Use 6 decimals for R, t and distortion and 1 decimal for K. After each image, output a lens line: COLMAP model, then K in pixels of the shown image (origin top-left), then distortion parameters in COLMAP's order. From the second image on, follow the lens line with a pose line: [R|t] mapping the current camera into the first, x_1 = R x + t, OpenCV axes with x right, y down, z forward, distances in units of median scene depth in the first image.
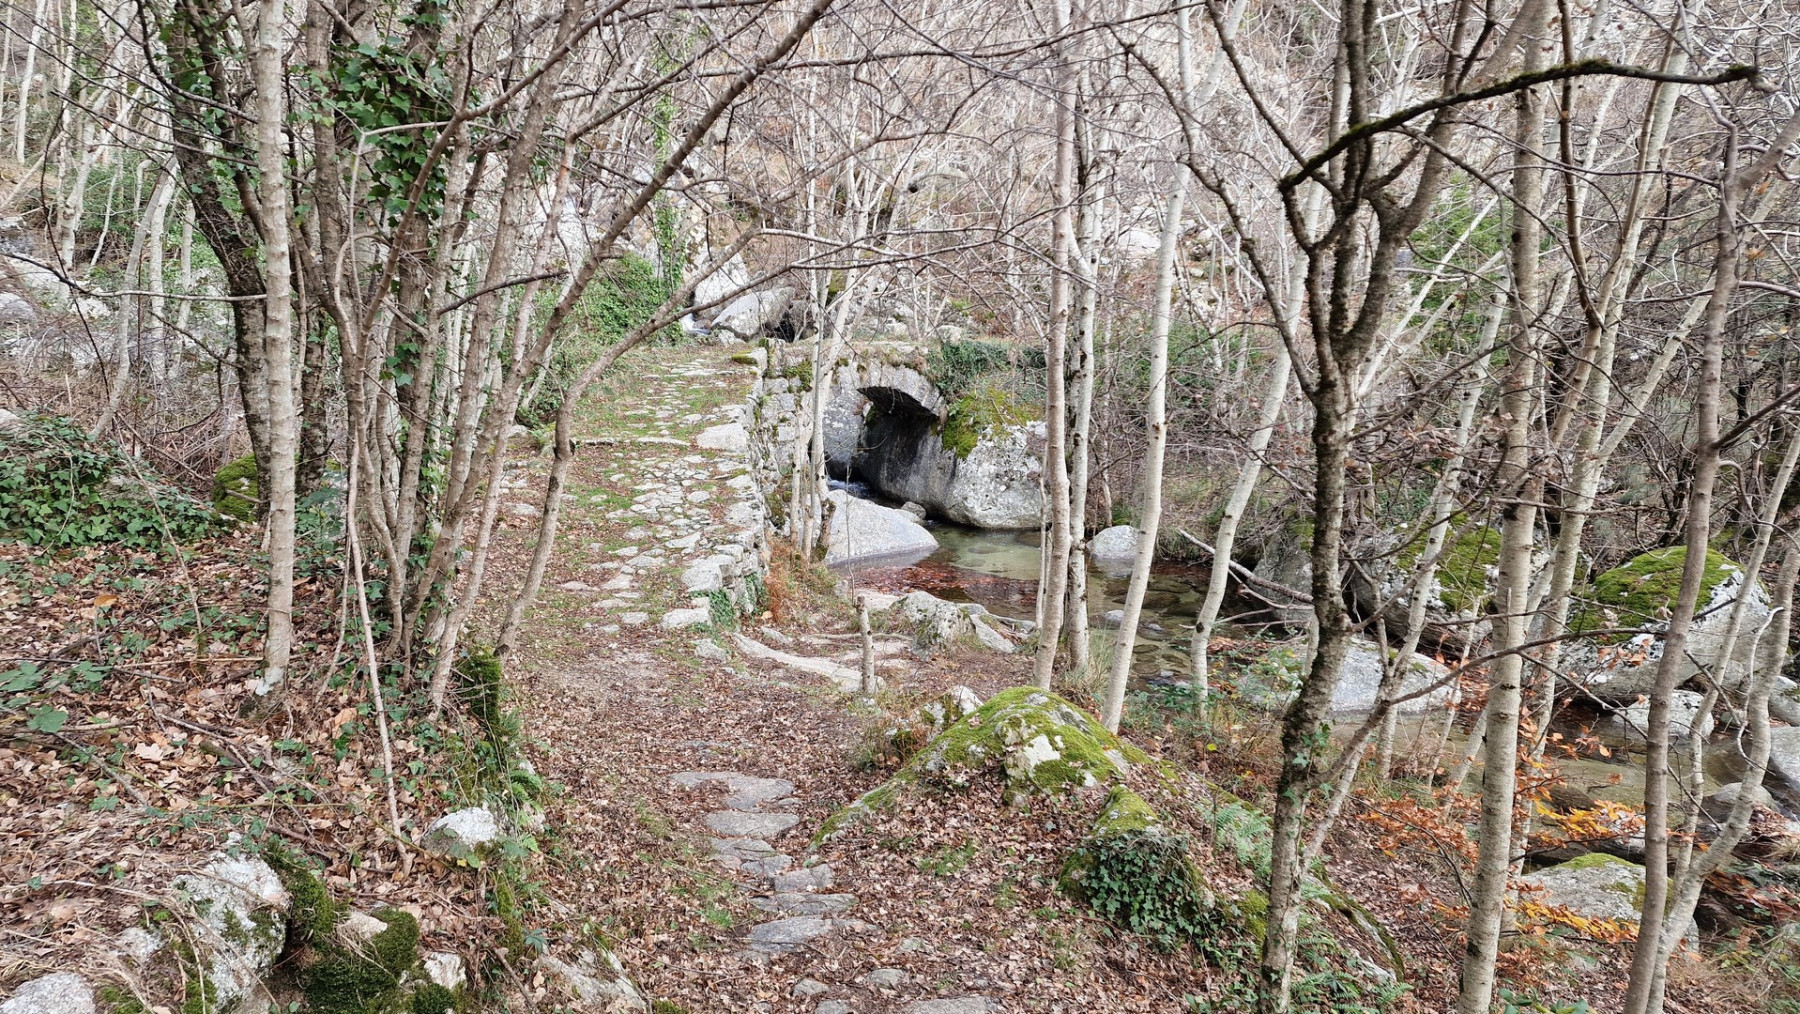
lens RADIAL K [[1208.1, 0, 898.1], [0, 1208.1, 509.2], [0, 0, 1]] dist [0.085065, -0.026271]
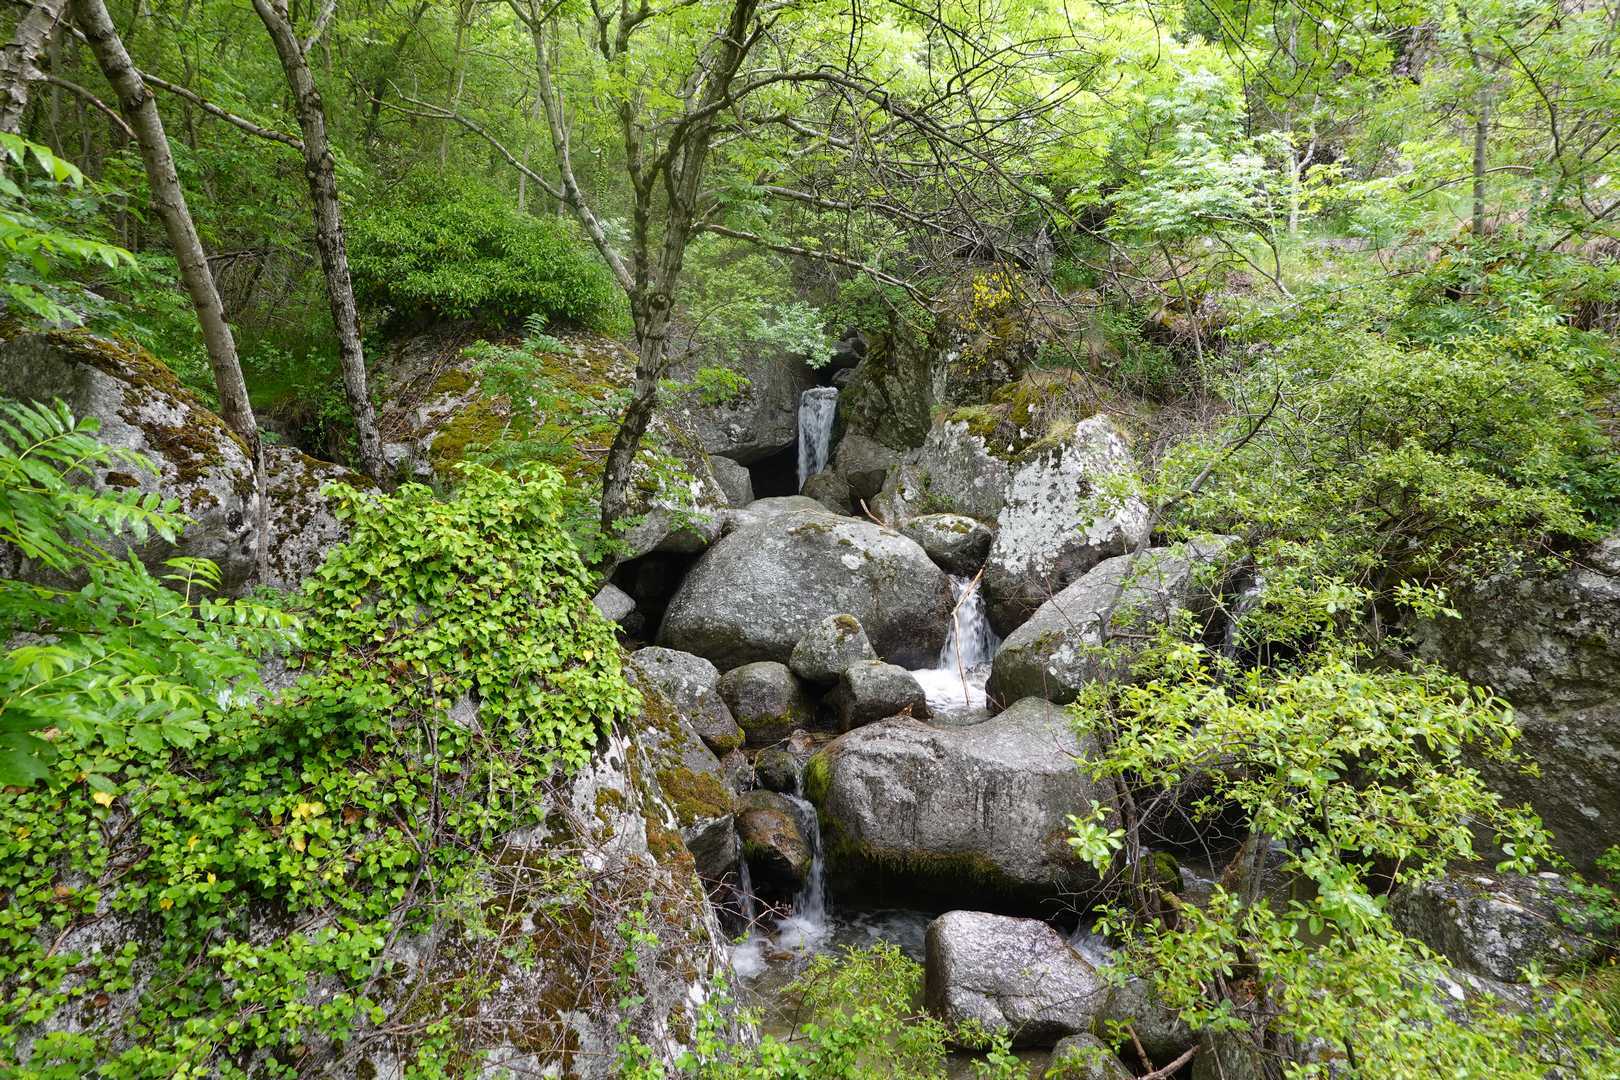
lens RADIAL K [[1099.9, 0, 812.6], [0, 1099.9, 525.0], [0, 0, 1]] dist [-0.000729, 0.005326]
pose [[0.888551, 0.025089, -0.458091, -0.104221], [-0.083888, 0.990554, -0.108466, -0.249120], [0.451043, 0.134806, 0.882263, 1.184413]]
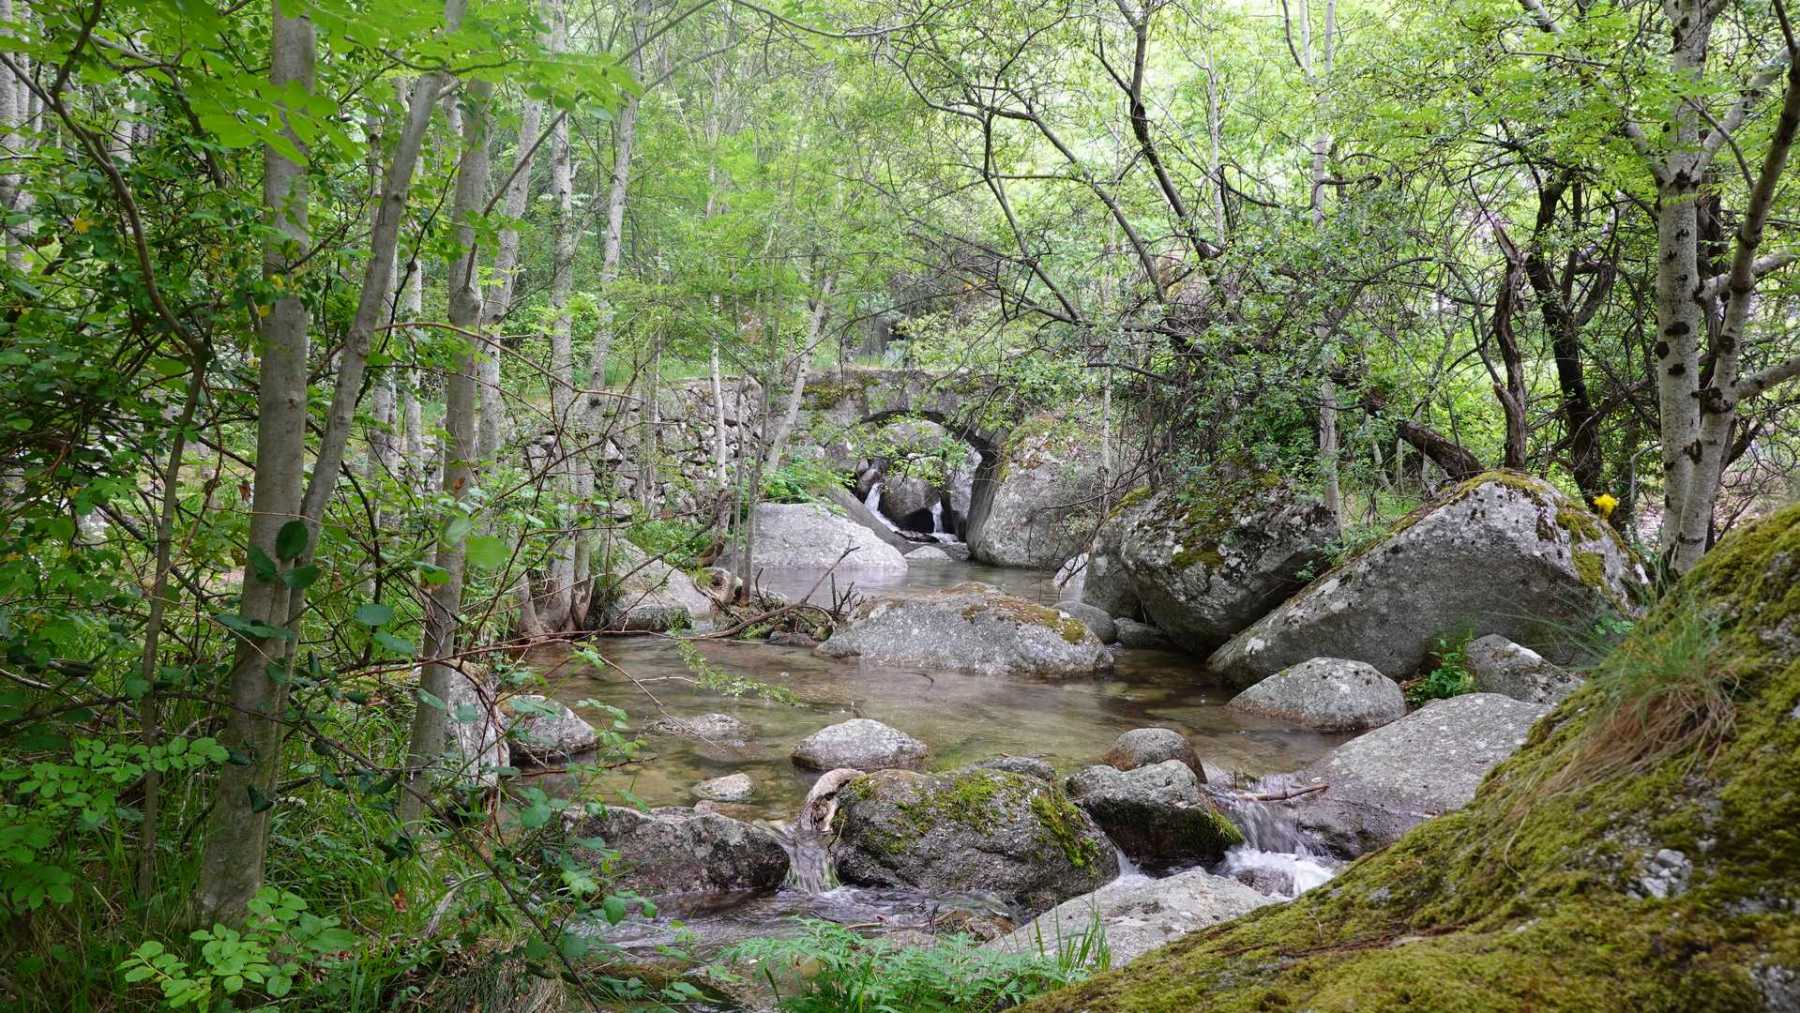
lens RADIAL K [[1225.8, 0, 902.4], [0, 1225.8, 506.9], [0, 0, 1]] dist [-0.011887, -0.000340]
pose [[0.878485, 0.017318, -0.477457, 0.486076], [-0.097210, 0.984917, -0.143136, 0.120582], [0.467777, 0.172157, 0.866918, 0.244790]]
